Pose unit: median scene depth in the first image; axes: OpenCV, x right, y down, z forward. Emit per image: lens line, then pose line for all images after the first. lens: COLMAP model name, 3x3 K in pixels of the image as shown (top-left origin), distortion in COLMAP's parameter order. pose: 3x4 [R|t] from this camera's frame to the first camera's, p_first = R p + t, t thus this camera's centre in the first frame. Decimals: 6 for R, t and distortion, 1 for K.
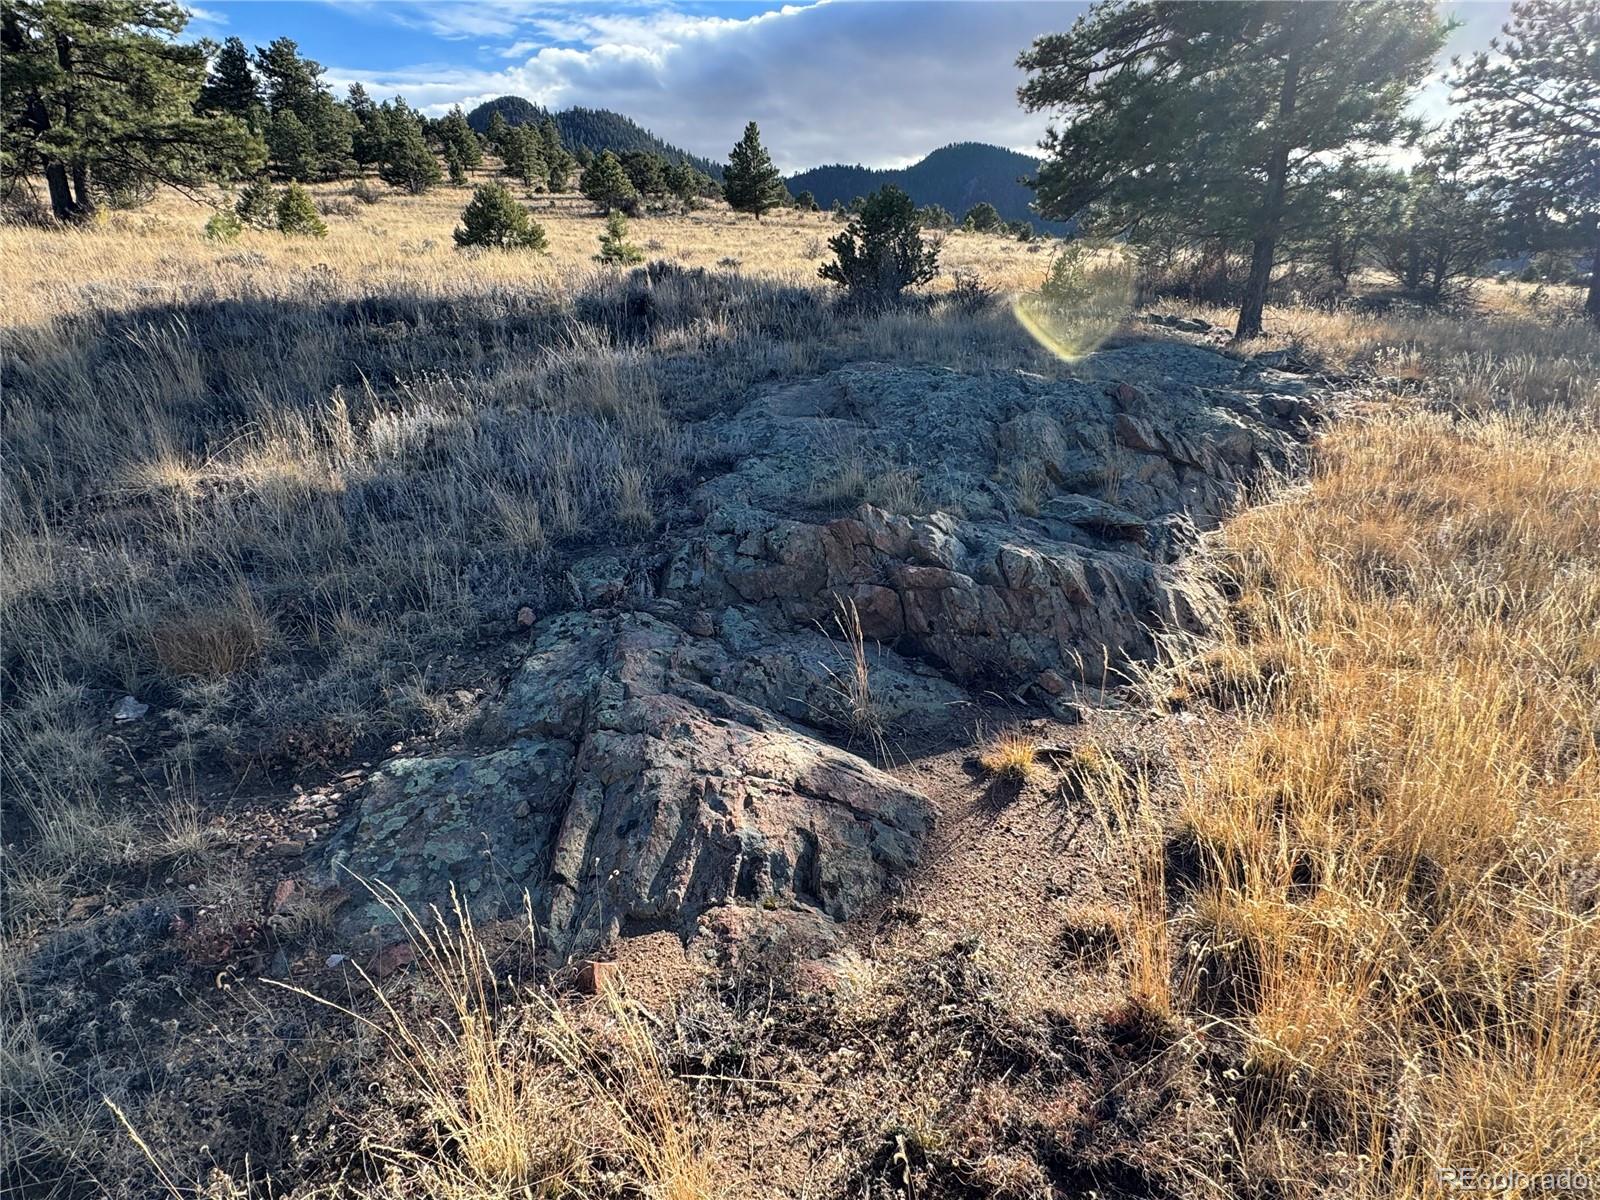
lens RADIAL K [[896.6, 0, 802.9], [0, 896.6, 613.6], [0, 0, 1]] dist [-0.007670, 0.003194]
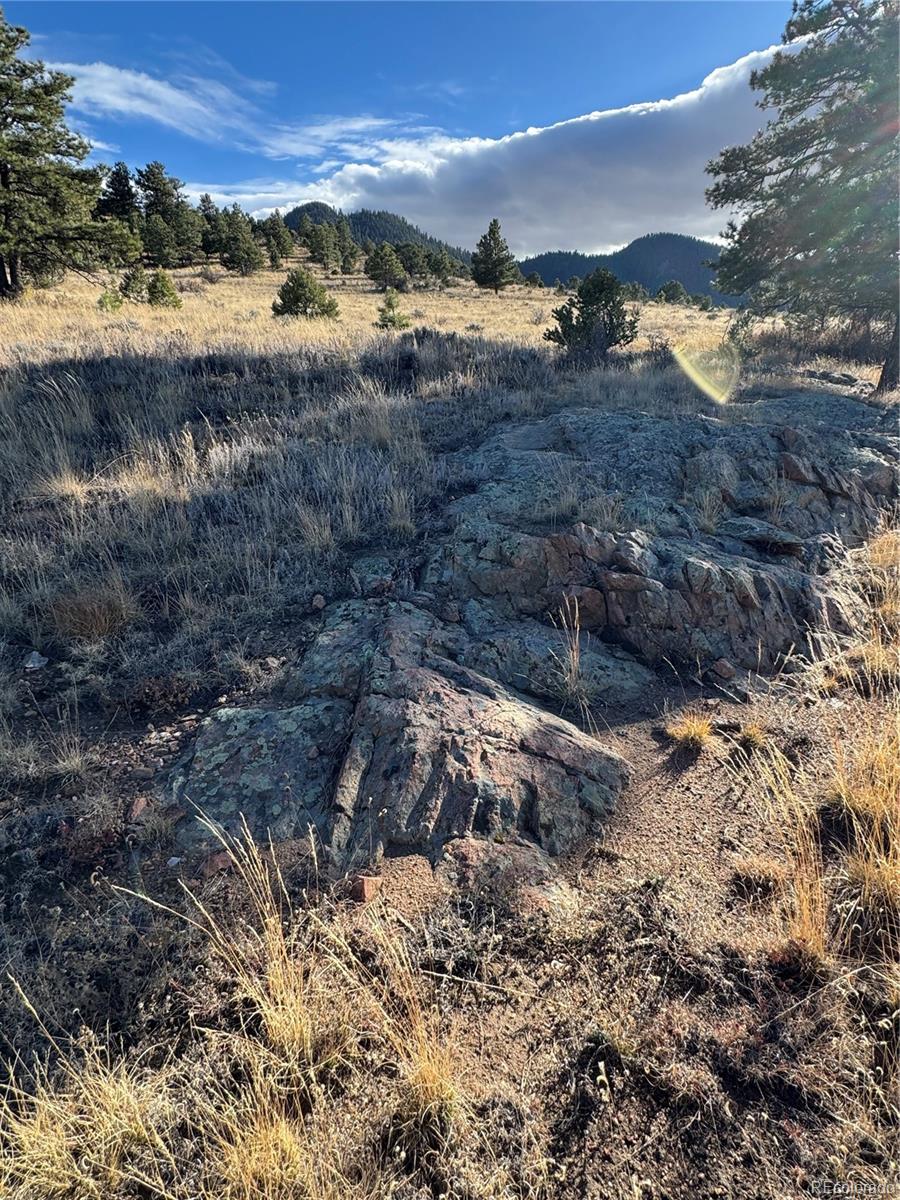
lens RADIAL K [[672.5, 0, 456.3], [0, 672.5, 609.1], [0, 0, 1]] dist [-0.007670, 0.003194]
pose [[0.995111, 0.039020, -0.090731, -0.012557], [-0.036815, 0.998988, 0.025857, -0.015263], [0.091648, -0.022390, 0.995540, 0.022930]]
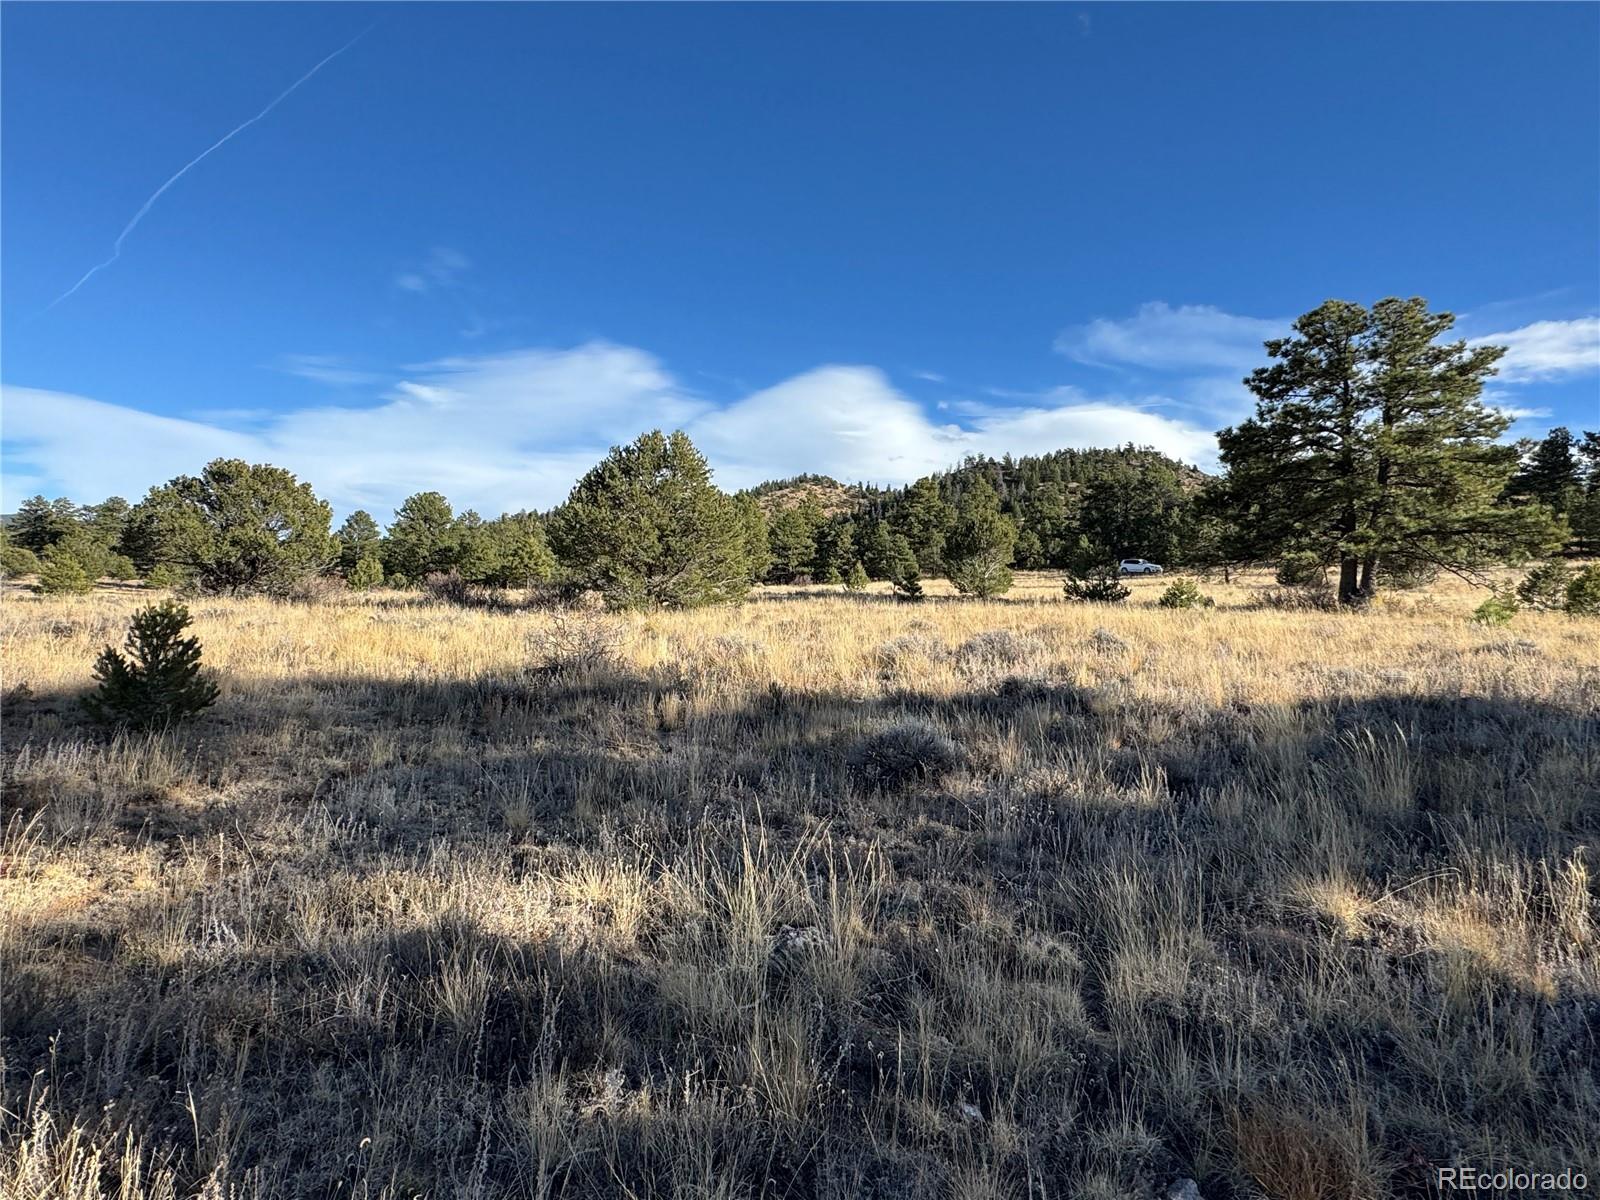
lens RADIAL K [[896.6, 0, 795.0], [0, 896.6, 597.4], [0, 0, 1]] dist [-0.007670, 0.003194]
pose [[0.353191, -0.001792, -0.935549, -0.051210], [-0.366804, 0.919667, -0.140238, -0.109125], [0.860645, 0.392695, 0.324161, 0.108463]]
